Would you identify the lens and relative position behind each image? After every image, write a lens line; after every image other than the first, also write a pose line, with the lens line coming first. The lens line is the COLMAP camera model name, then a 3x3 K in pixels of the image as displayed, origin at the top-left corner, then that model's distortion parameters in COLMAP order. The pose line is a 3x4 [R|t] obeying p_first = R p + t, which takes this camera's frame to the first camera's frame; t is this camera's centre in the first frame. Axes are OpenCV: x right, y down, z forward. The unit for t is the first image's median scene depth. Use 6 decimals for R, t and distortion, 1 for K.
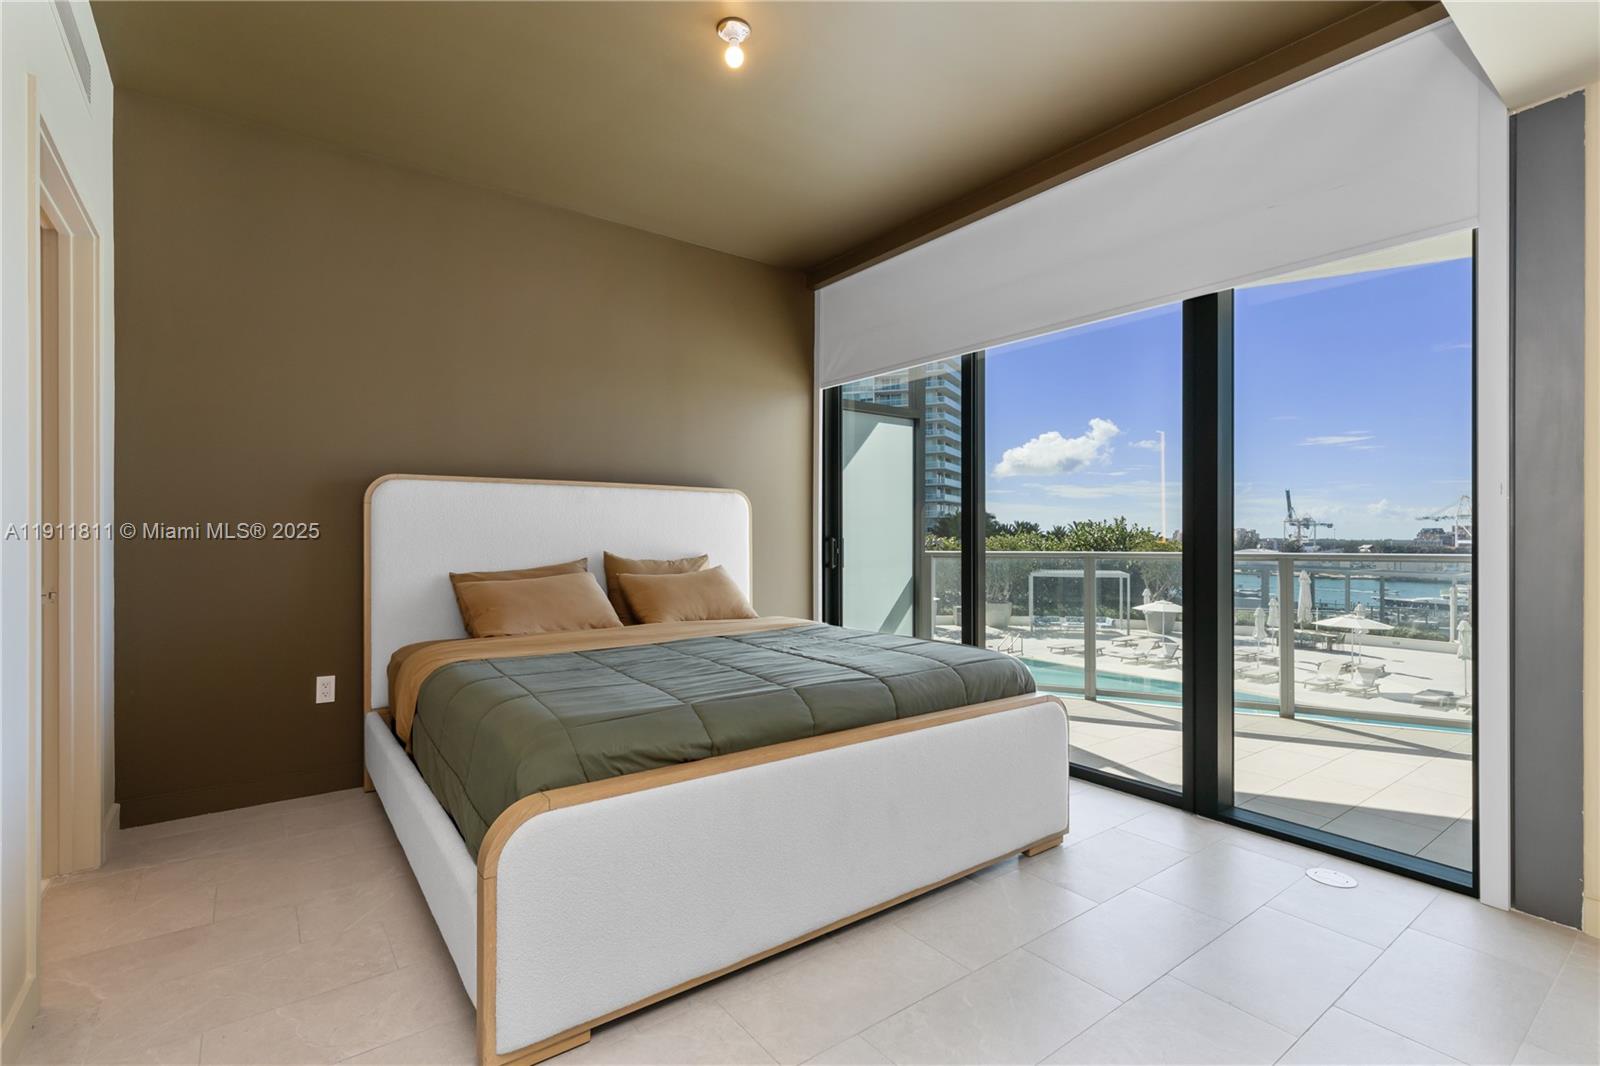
lens RADIAL K [[738.5, 0, 800.0], [0, 738.5, 533.0], [0, 0, 1]] dist [-0.000016, -0.000197]
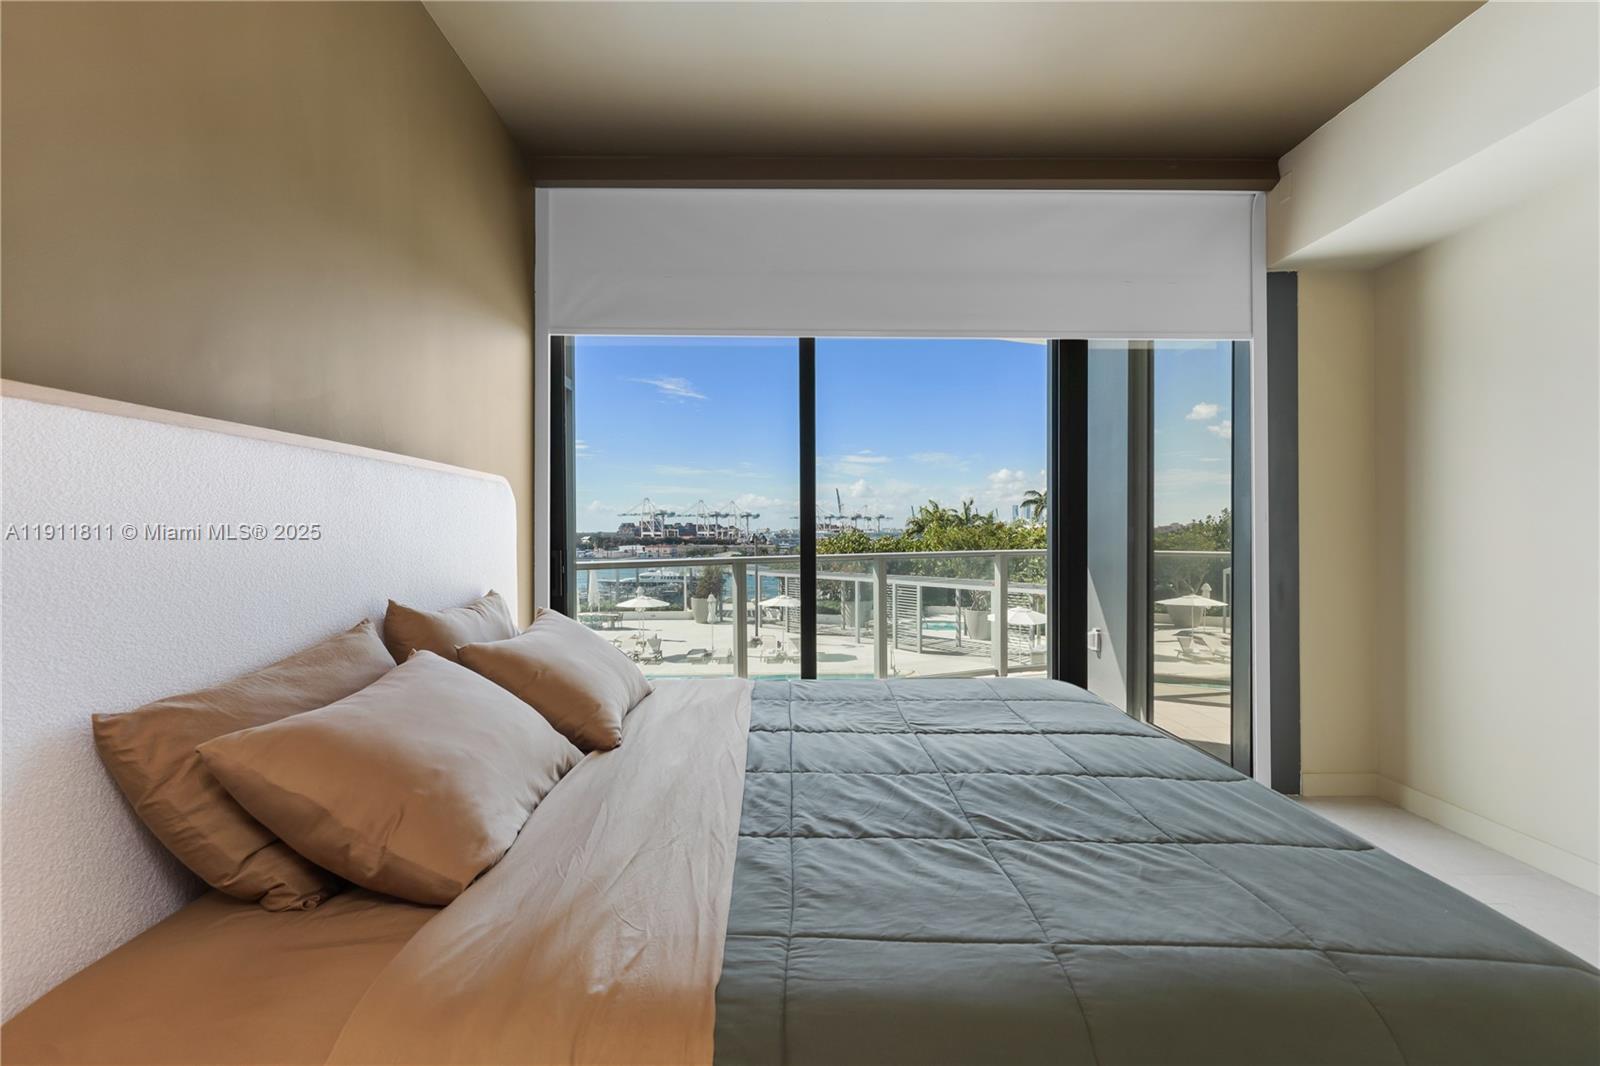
lens RADIAL K [[734.6, 0, 805.4], [0, 734.6, 508.2], [0, 0, 1]] dist [0.001689, -0.000564]
pose [[0.571348, 0.015925, 0.820553, -0.150064], [0.005556, 0.999714, -0.023271, -0.006109], [-0.820689, 0.017855, 0.571096, 0.159872]]
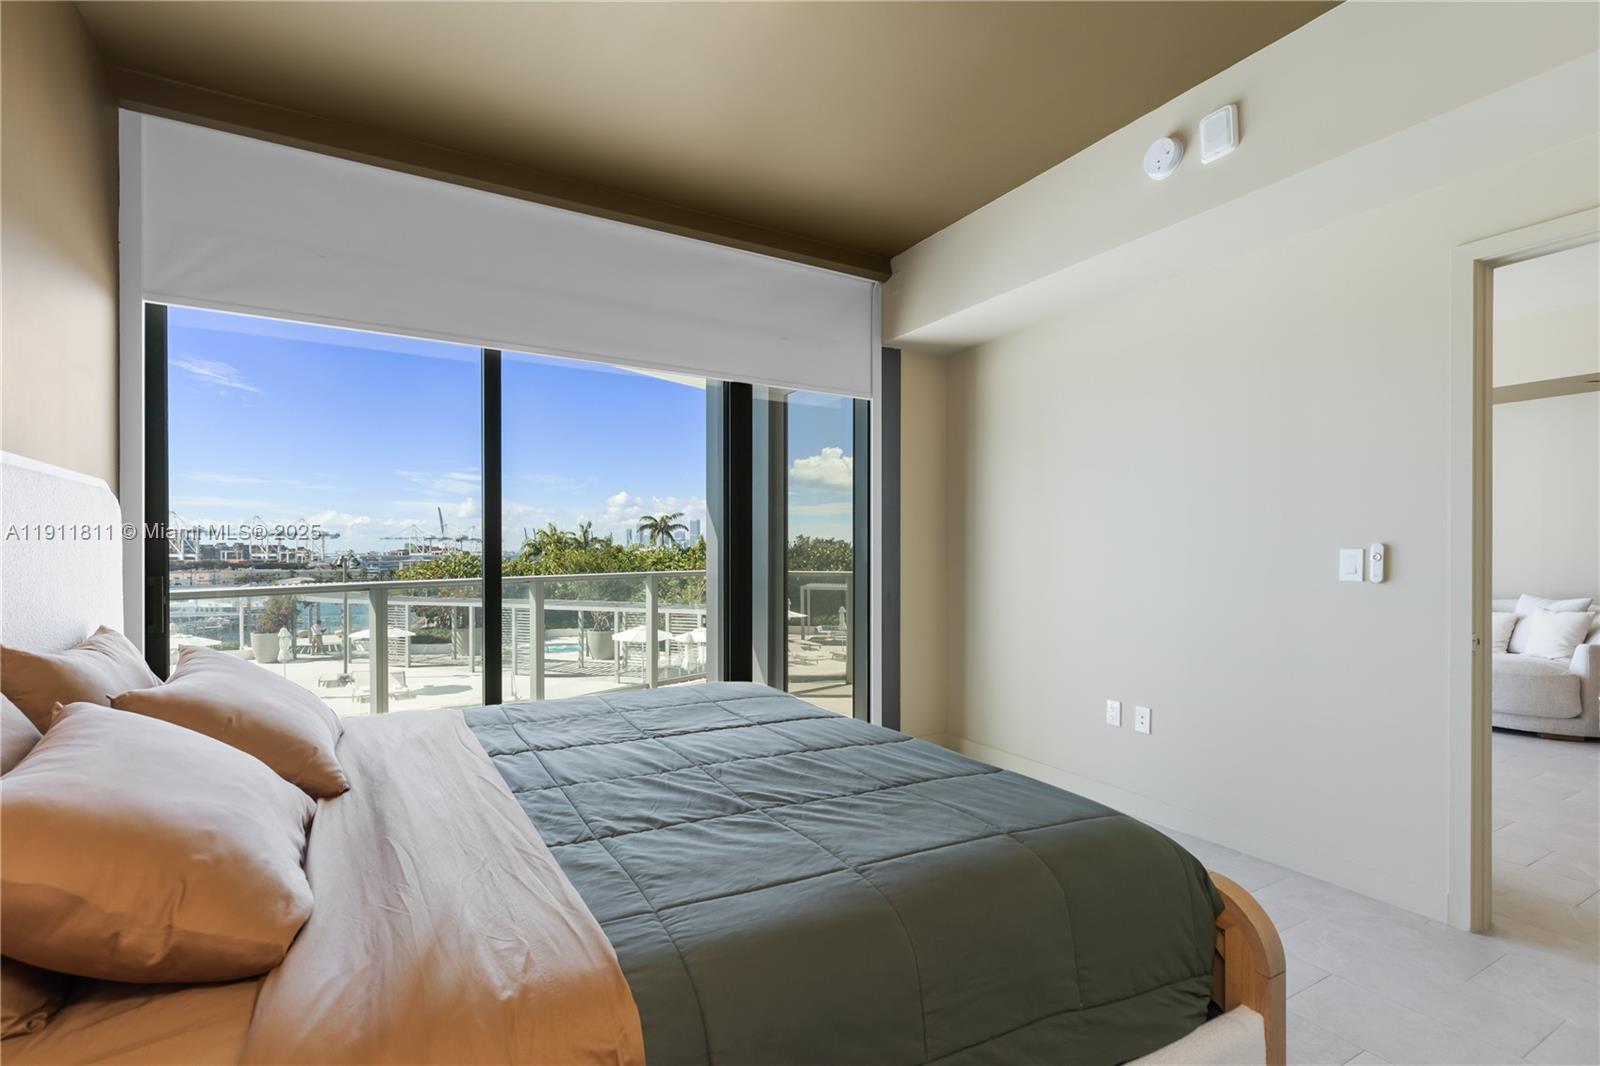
lens RADIAL K [[719.1, 0, 793.9], [0, 719.1, 549.6], [0, 0, 1]] dist [-0.002262, -0.000868]
pose [[0.104155, -0.003078, 0.994556, -0.168966], [-0.000819, 0.999995, 0.003180, -0.005909], [-0.994561, -0.001146, 0.104152, 0.180593]]
